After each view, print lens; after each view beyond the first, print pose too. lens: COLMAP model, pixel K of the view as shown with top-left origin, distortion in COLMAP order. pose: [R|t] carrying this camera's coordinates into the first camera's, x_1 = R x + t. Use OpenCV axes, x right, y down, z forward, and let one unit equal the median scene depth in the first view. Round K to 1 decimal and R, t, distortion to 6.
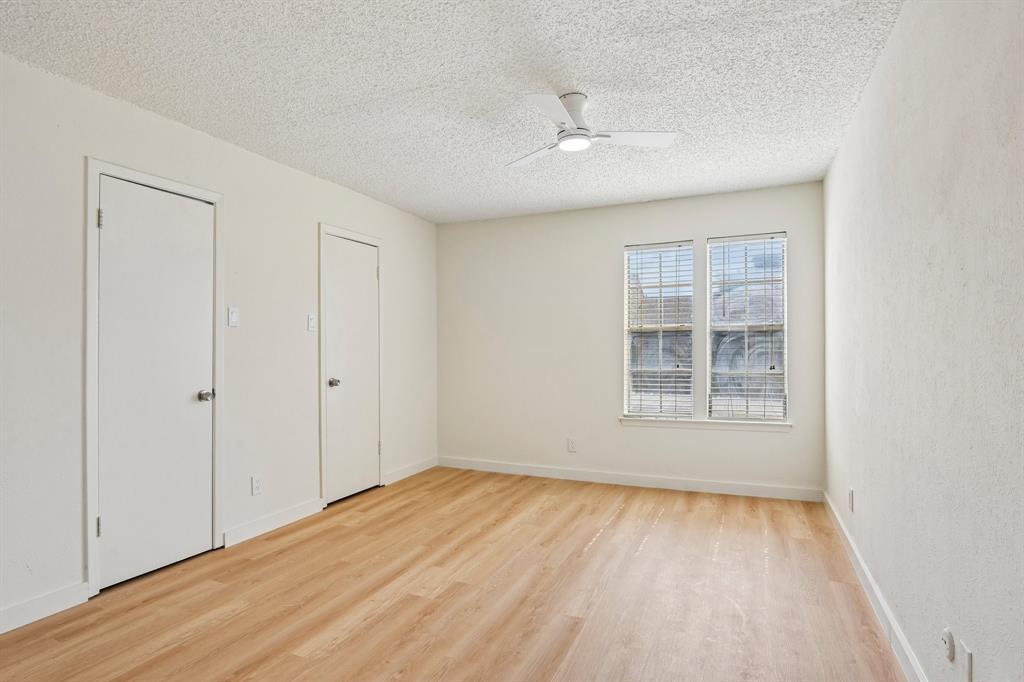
lens RADIAL K [[526.1, 0, 507.5], [0, 526.1, 345.3], [0, 0, 1]] dist [-0.006689, -0.000673]
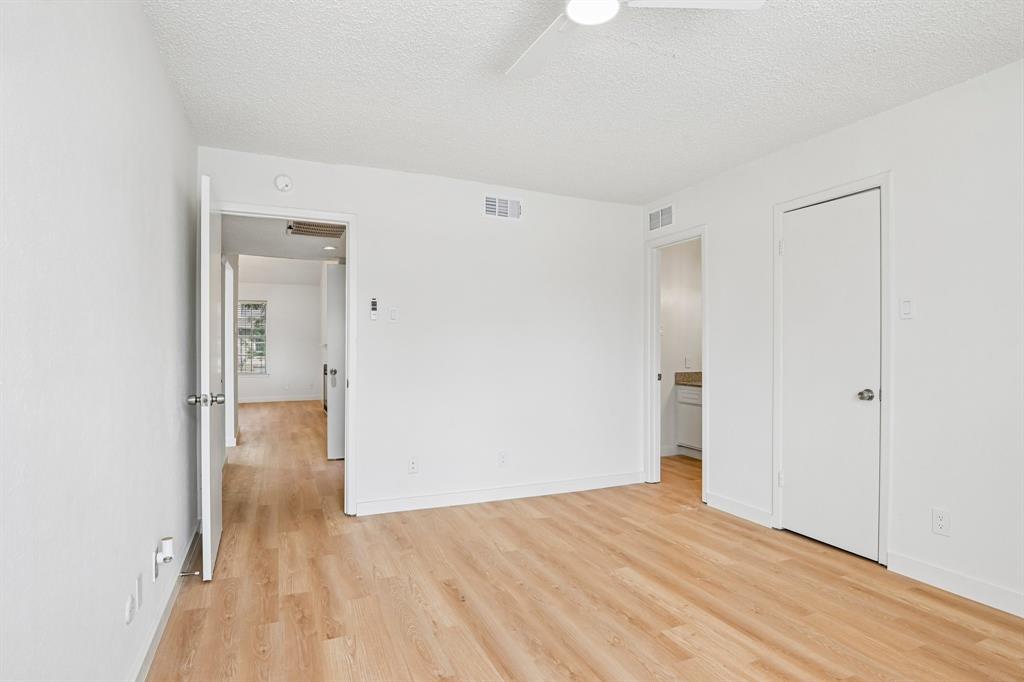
lens RADIAL K [[542.3, 0, 519.5], [0, 542.3, 342.8], [0, 0, 1]] dist [-0.019751, -0.005042]
pose [[-0.661679, -0.000019, -0.749787, 0.446468], [0.010991, 0.999892, -0.009724, 0.004524], [0.749706, -0.014675, -0.661608, 0.923783]]
